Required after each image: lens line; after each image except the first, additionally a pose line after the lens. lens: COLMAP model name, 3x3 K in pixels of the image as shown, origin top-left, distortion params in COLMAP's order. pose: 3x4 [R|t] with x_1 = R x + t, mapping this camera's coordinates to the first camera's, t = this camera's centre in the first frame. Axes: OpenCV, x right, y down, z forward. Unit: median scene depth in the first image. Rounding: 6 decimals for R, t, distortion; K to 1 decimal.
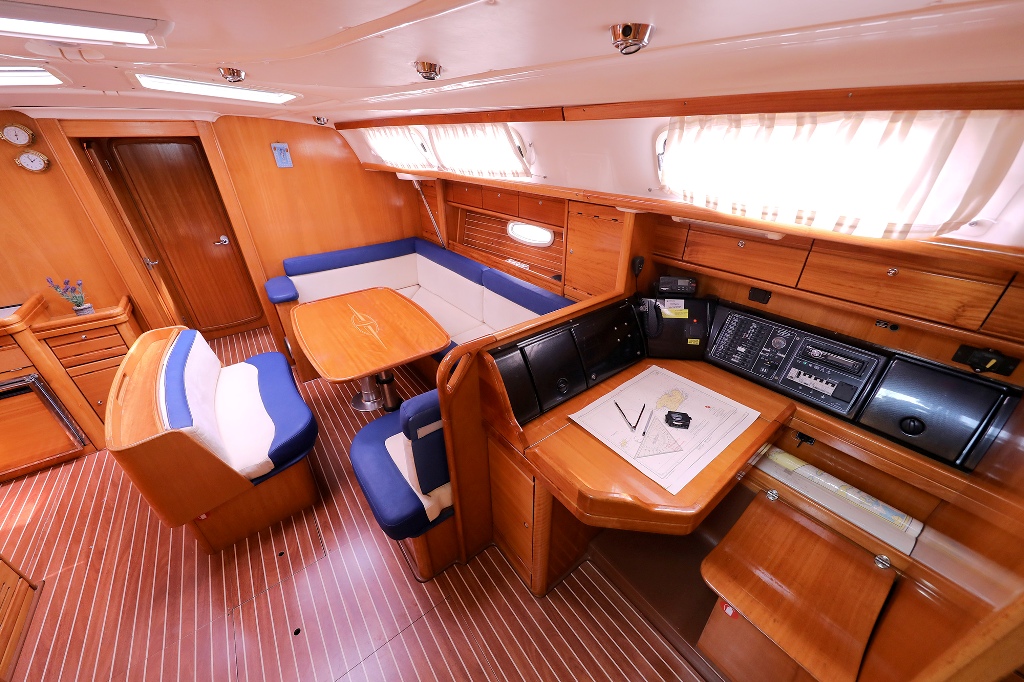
lens RADIAL K [[367.7, 0, 514.5], [0, 367.7, 341.2], [0, 0, 1]] dist [0.000563, -0.000085]
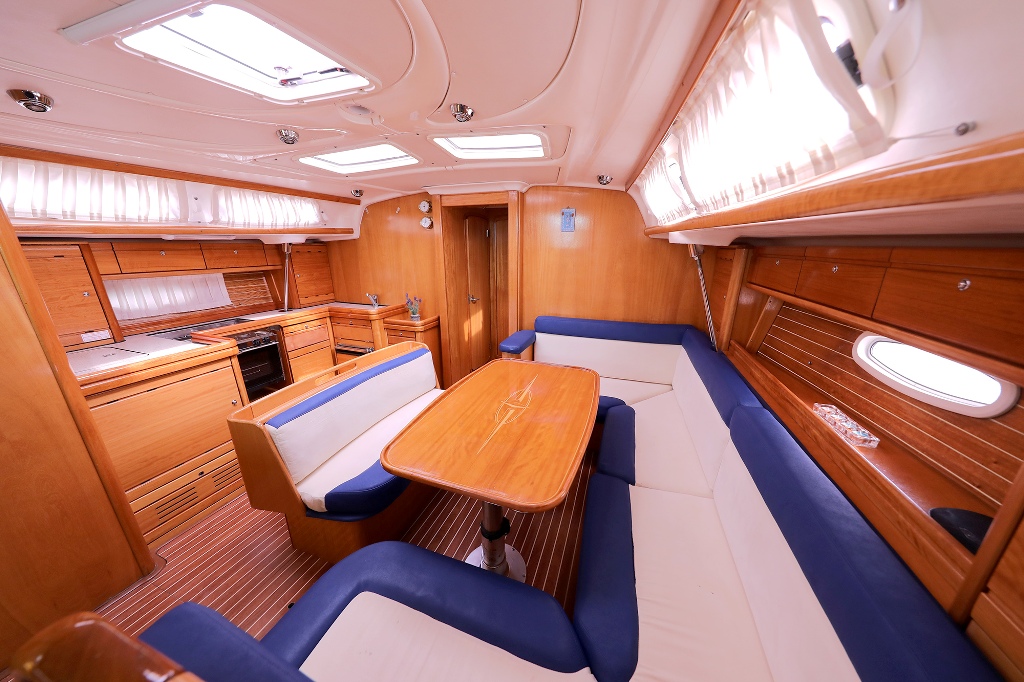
lens RADIAL K [[318.6, 0, 516.5], [0, 318.6, 339.9], [0, 0, 1]] dist [0.002939, -0.000234]
pose [[0.552794, 0.248075, -0.795536, 0.107604], [-0.410602, 0.911814, -0.000980, -0.213213], [0.725138, 0.327190, 0.605906, 0.693478]]
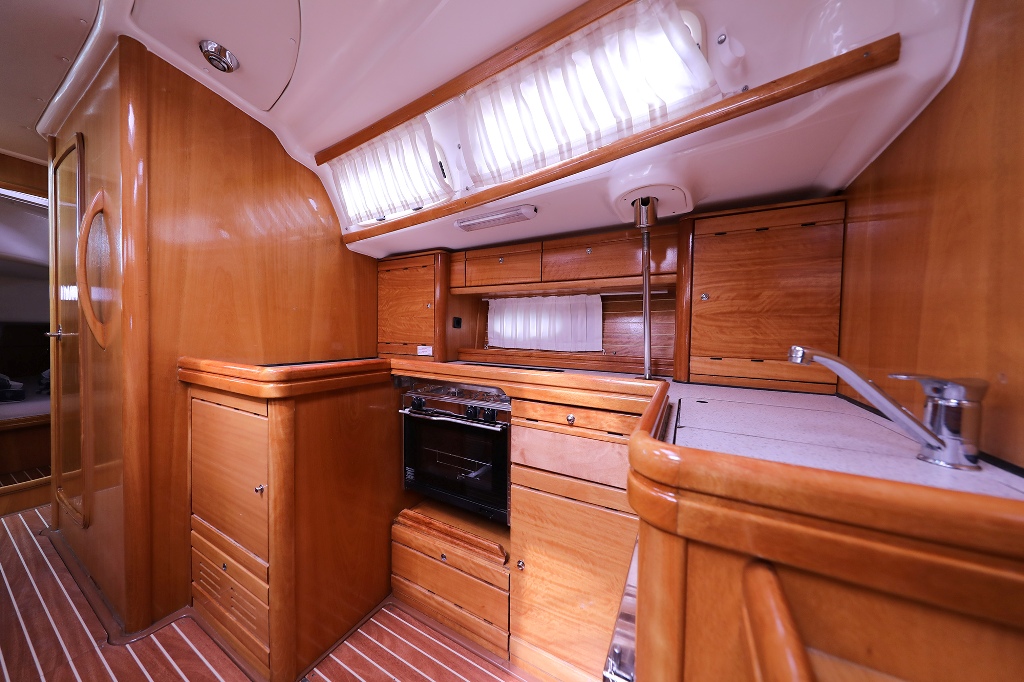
lens RADIAL K [[321.3, 0, 515.2], [0, 321.3, 340.2], [0, 0, 1]] dist [0.001083, -0.000040]
pose [[-0.909586, 0.005815, -0.415475, -1.296372], [-0.207764, 0.859567, 0.466882, -0.194847], [0.359844, 0.510991, -0.780641, 1.148328]]
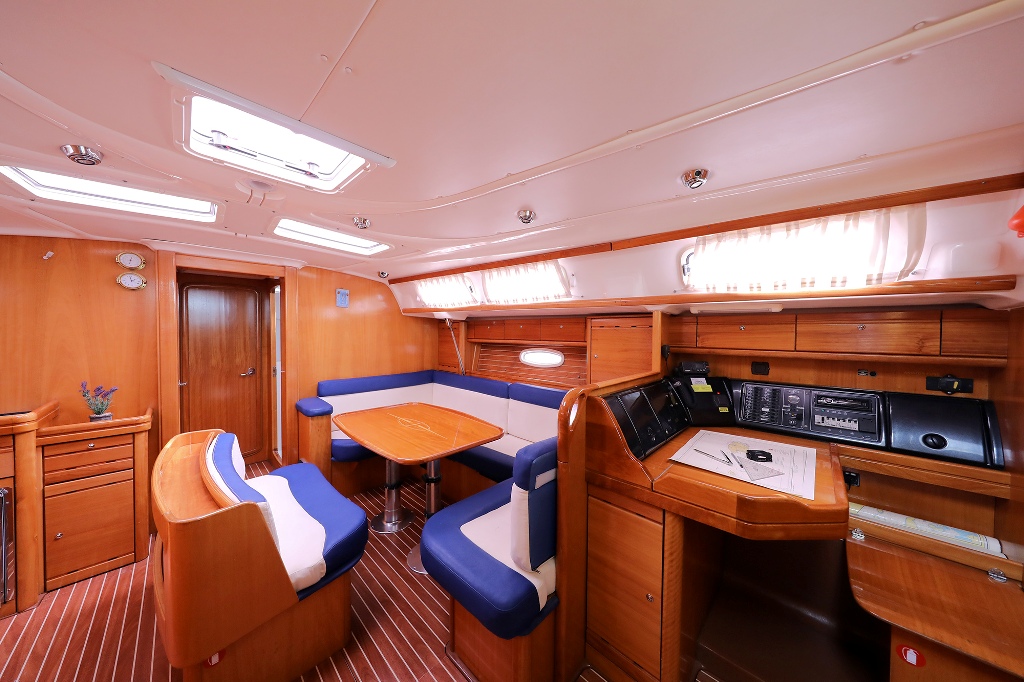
lens RADIAL K [[321.3, 0, 515.2], [0, 321.3, 340.2], [0, 0, 1]] dist [0.001083, -0.000040]
pose [[0.987679, 0.012103, 0.156026, -0.331716], [0.061607, 0.886430, -0.458743, 0.221791], [-0.143858, 0.462703, 0.874763, 0.055689]]
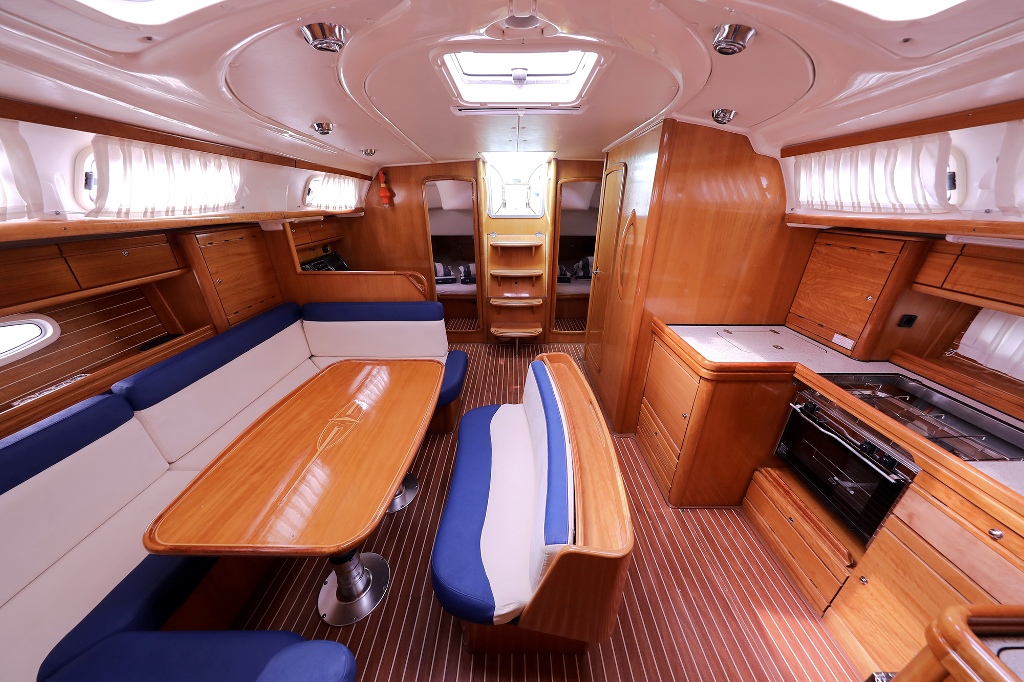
lens RADIAL K [[321.3, 0, 515.2], [0, 321.3, 340.2], [0, 0, 1]] dist [0.001083, -0.000040]
pose [[-0.795924, -0.239224, 0.556127, -1.211857], [0.299020, 0.643396, 0.704719, -0.601699], [-0.526395, 0.727196, -0.440561, 1.227869]]
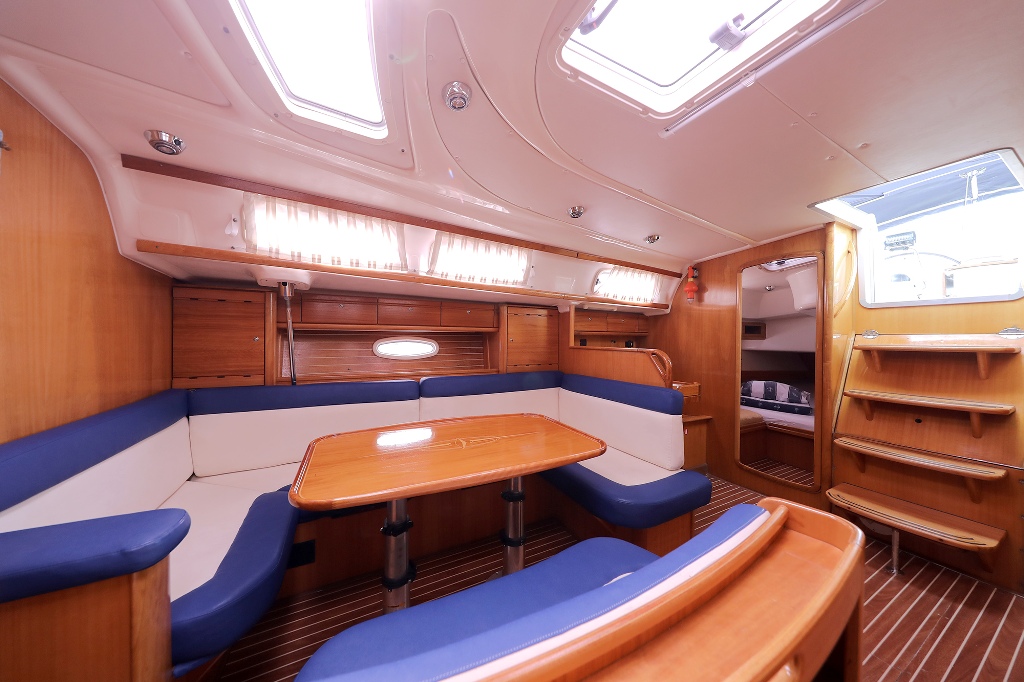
lens RADIAL K [[321.3, 0, 515.2], [0, 321.3, 340.2], [0, 0, 1]] dist [0.001083, -0.000040]
pose [[0.172622, 0.002582, 0.984985, -1.228291], [0.466755, 0.880378, -0.084108, -0.148394], [-0.867376, 0.474265, 0.150767, 0.905538]]
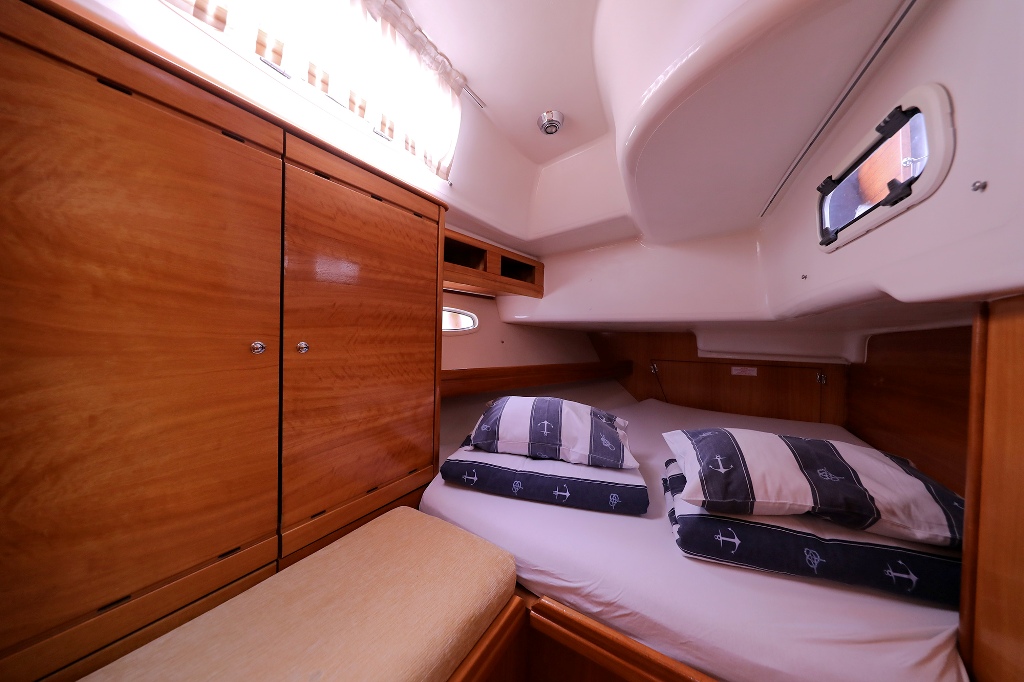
lens RADIAL K [[318.6, 0, 516.5], [0, 318.6, 339.9], [0, 0, 1]] dist [0.002939, -0.000234]
pose [[-0.365557, -0.012367, 0.930707, 0.325990], [0.431709, 0.883604, 0.181305, 0.362360], [-0.824618, 0.468072, -0.317669, 0.201943]]
